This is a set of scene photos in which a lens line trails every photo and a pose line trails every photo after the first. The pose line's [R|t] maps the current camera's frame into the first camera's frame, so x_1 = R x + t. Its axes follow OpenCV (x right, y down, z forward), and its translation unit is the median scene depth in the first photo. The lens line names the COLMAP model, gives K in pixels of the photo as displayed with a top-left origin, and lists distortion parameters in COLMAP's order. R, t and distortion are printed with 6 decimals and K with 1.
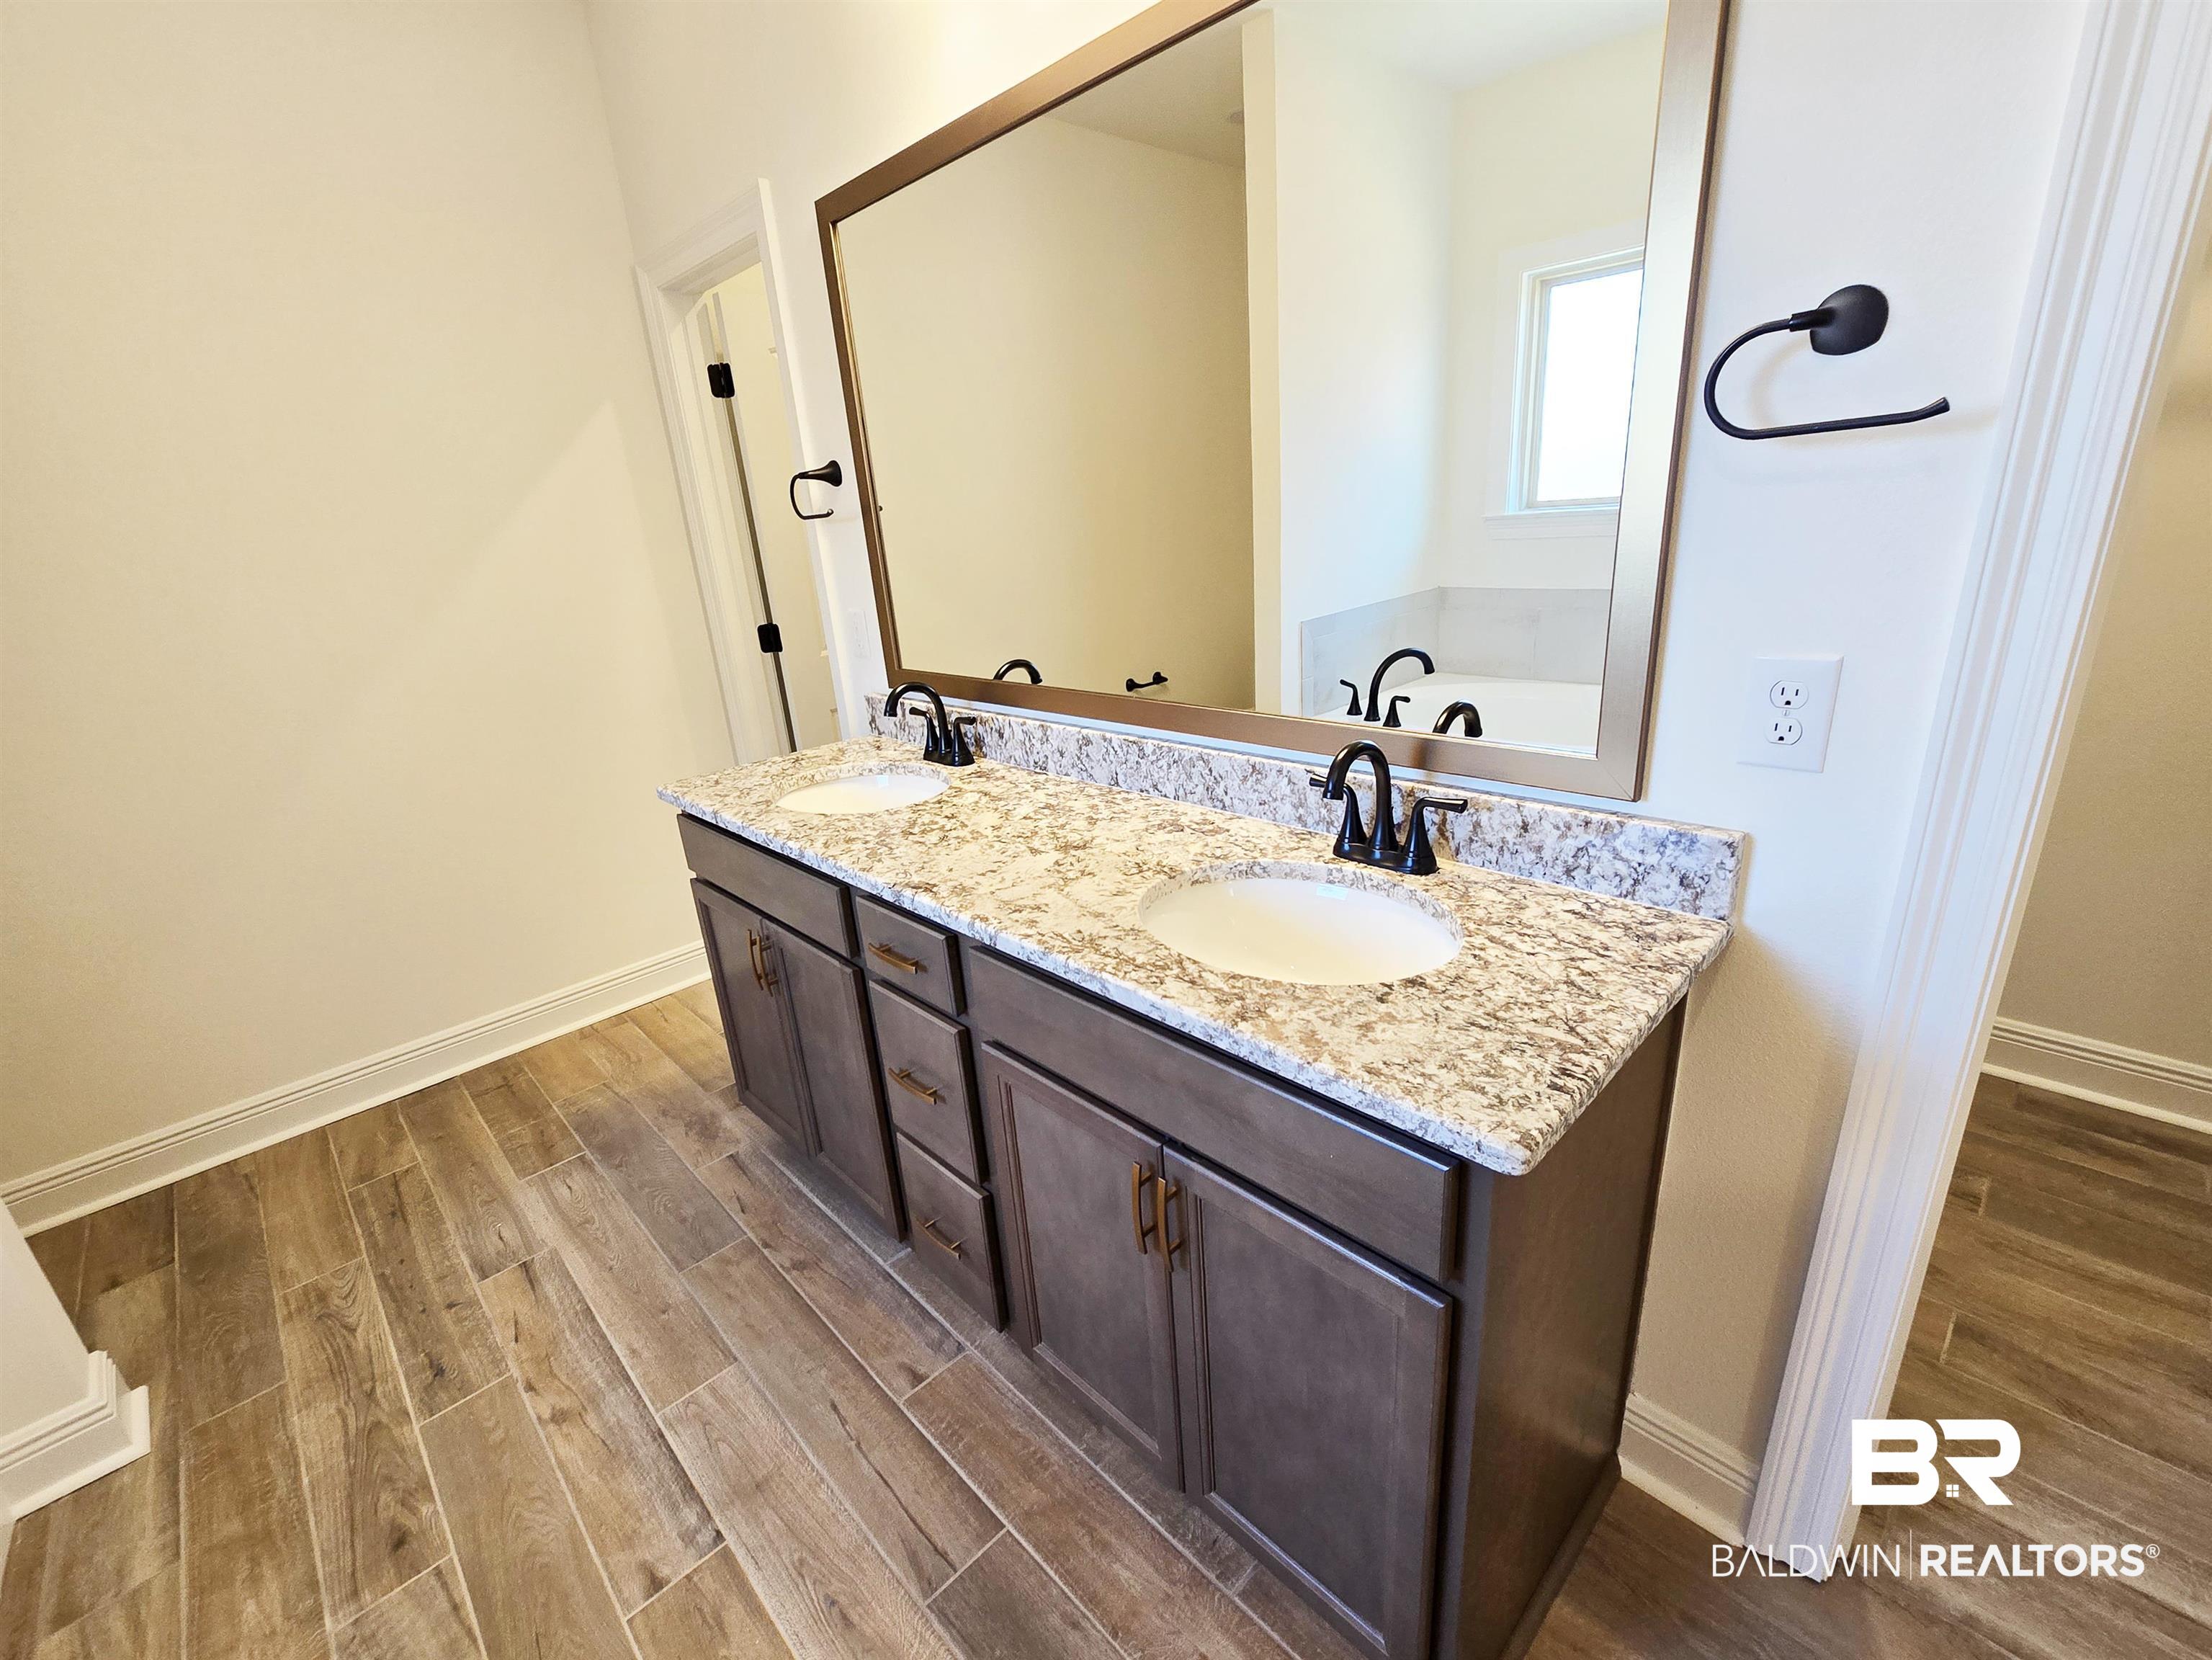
lens RADIAL K [[909.3, 0, 1112.5], [0, 909.3, 819.8], [0, 0, 1]] dist [0.001565, -0.000076]
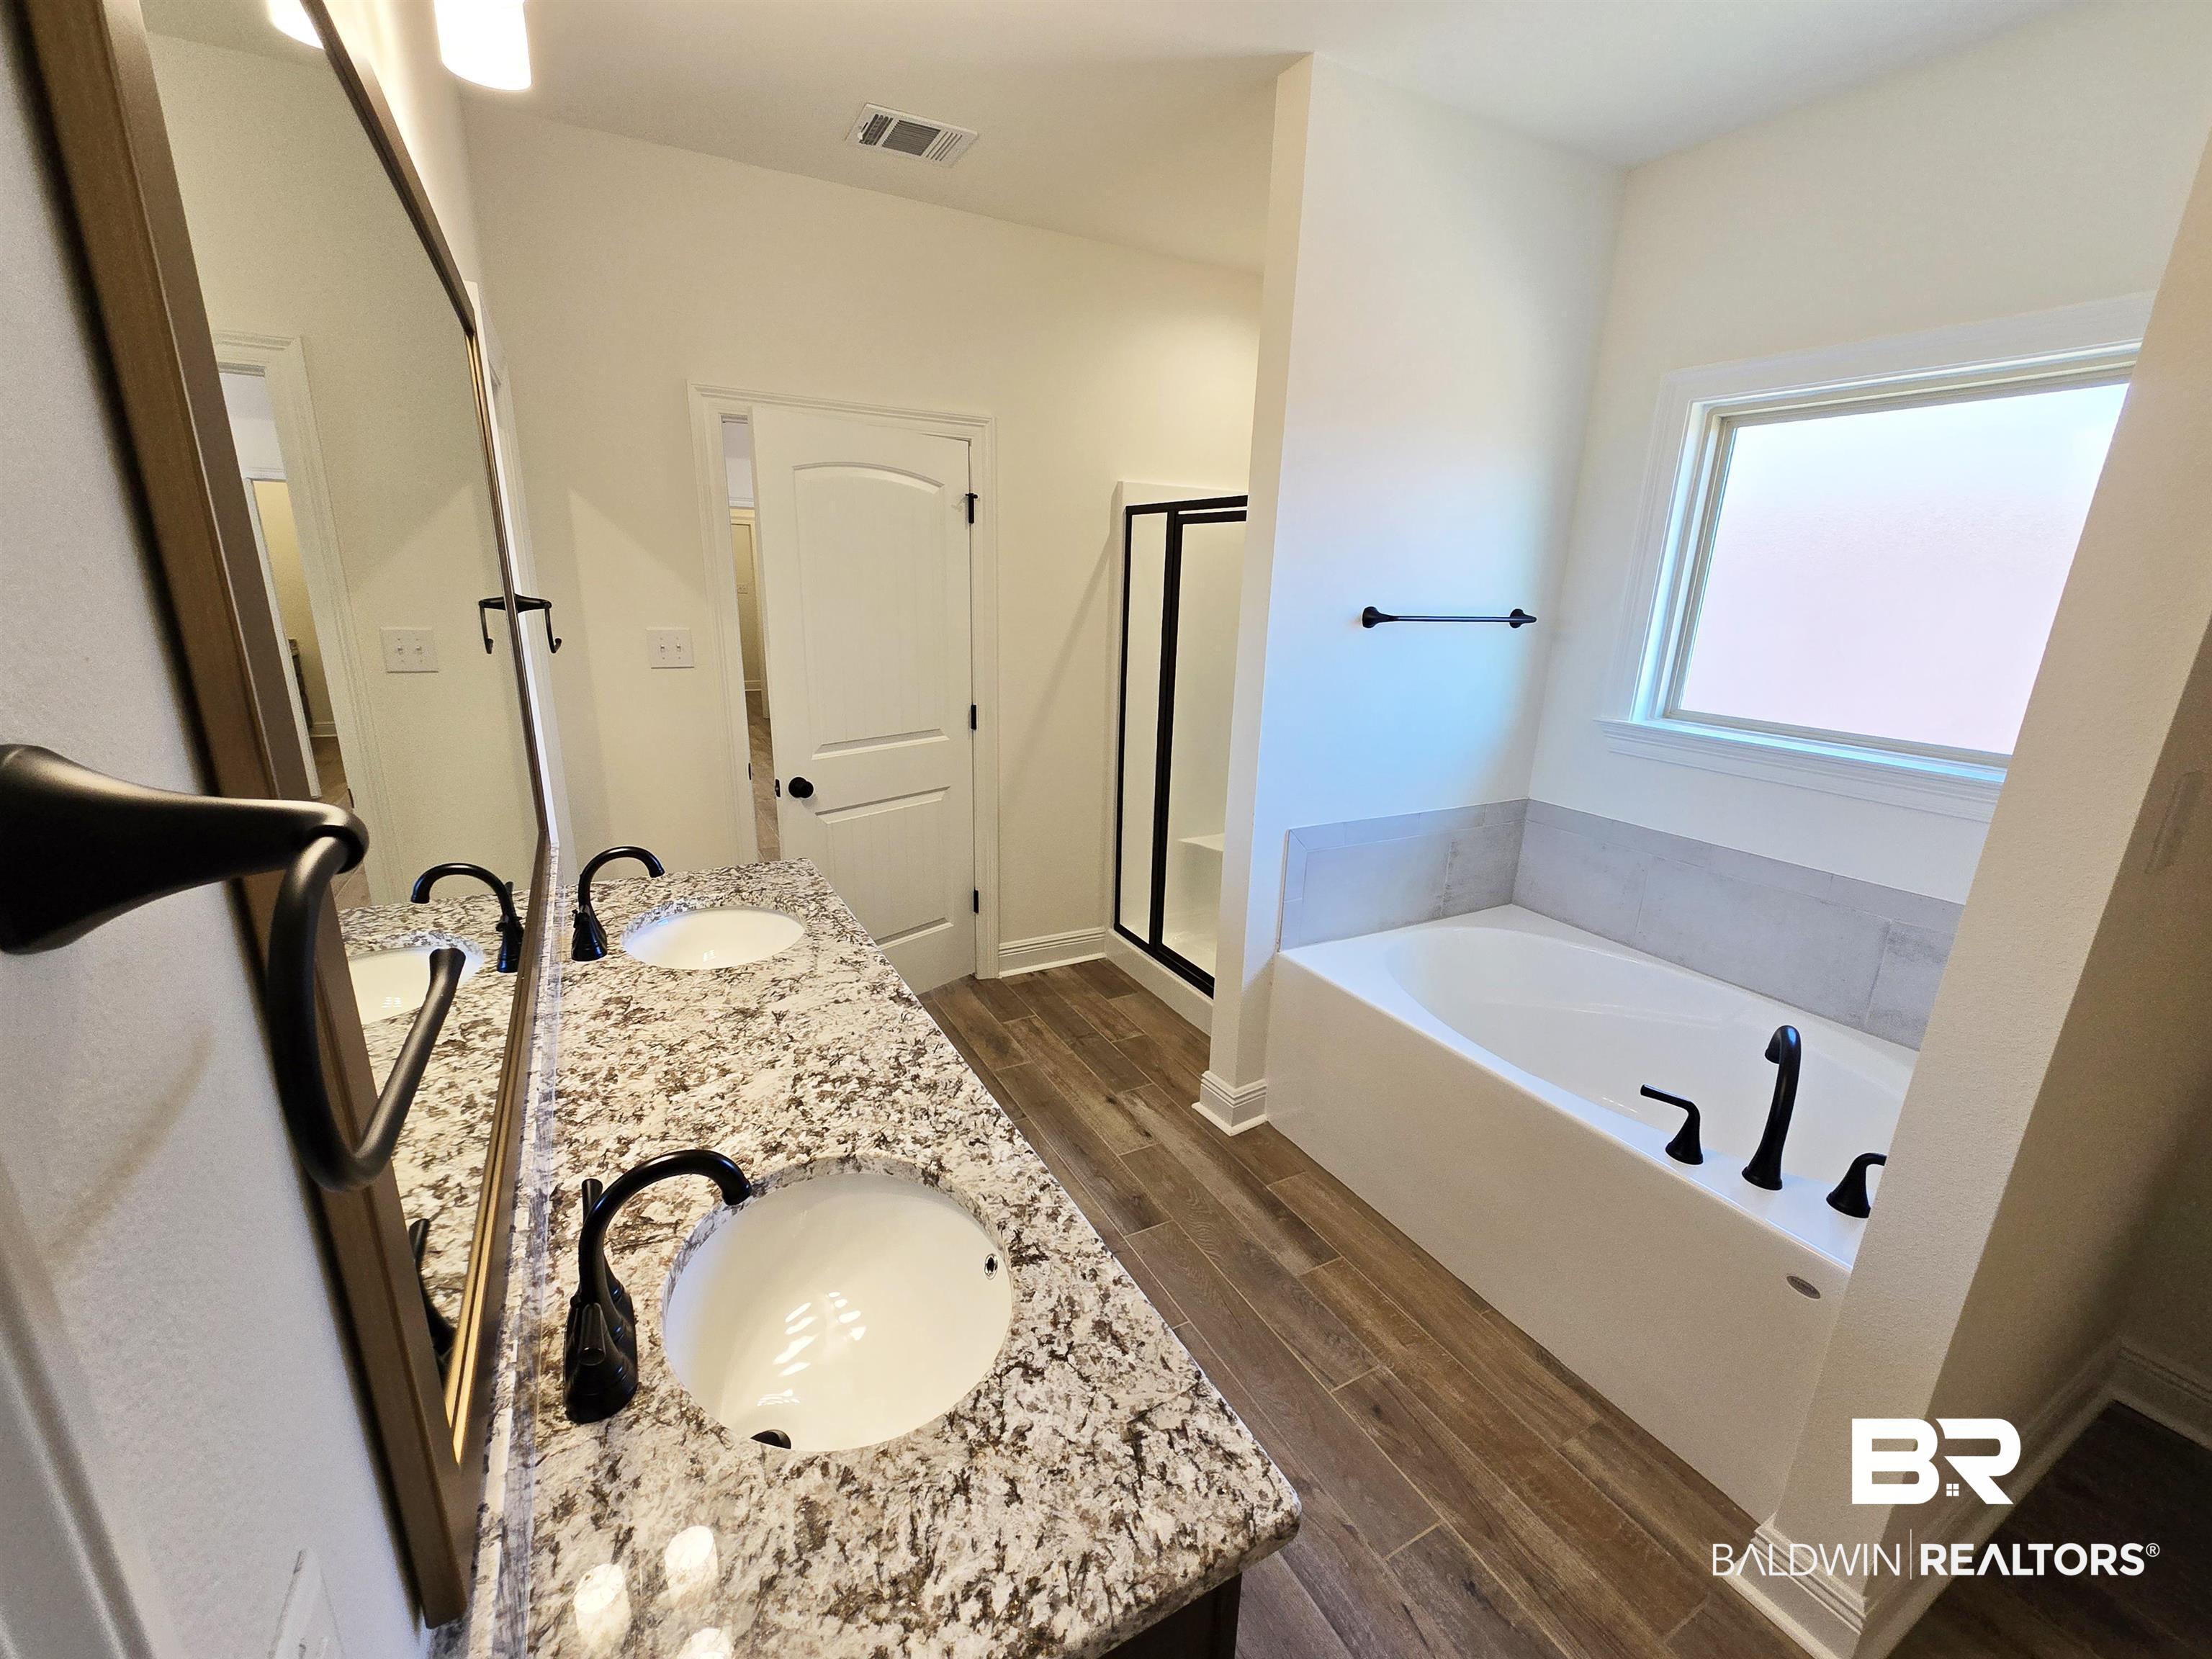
lens RADIAL K [[909.2, 0, 1106.7], [0, 909.2, 827.8], [0, 0, 1]] dist [0.001565, -0.000076]
pose [[-0.958922, -0.025871, 0.282487, -0.727368], [0.136248, 0.831441, 0.538648, -0.649047], [-0.248806, 0.555010, -0.793763, 1.610874]]
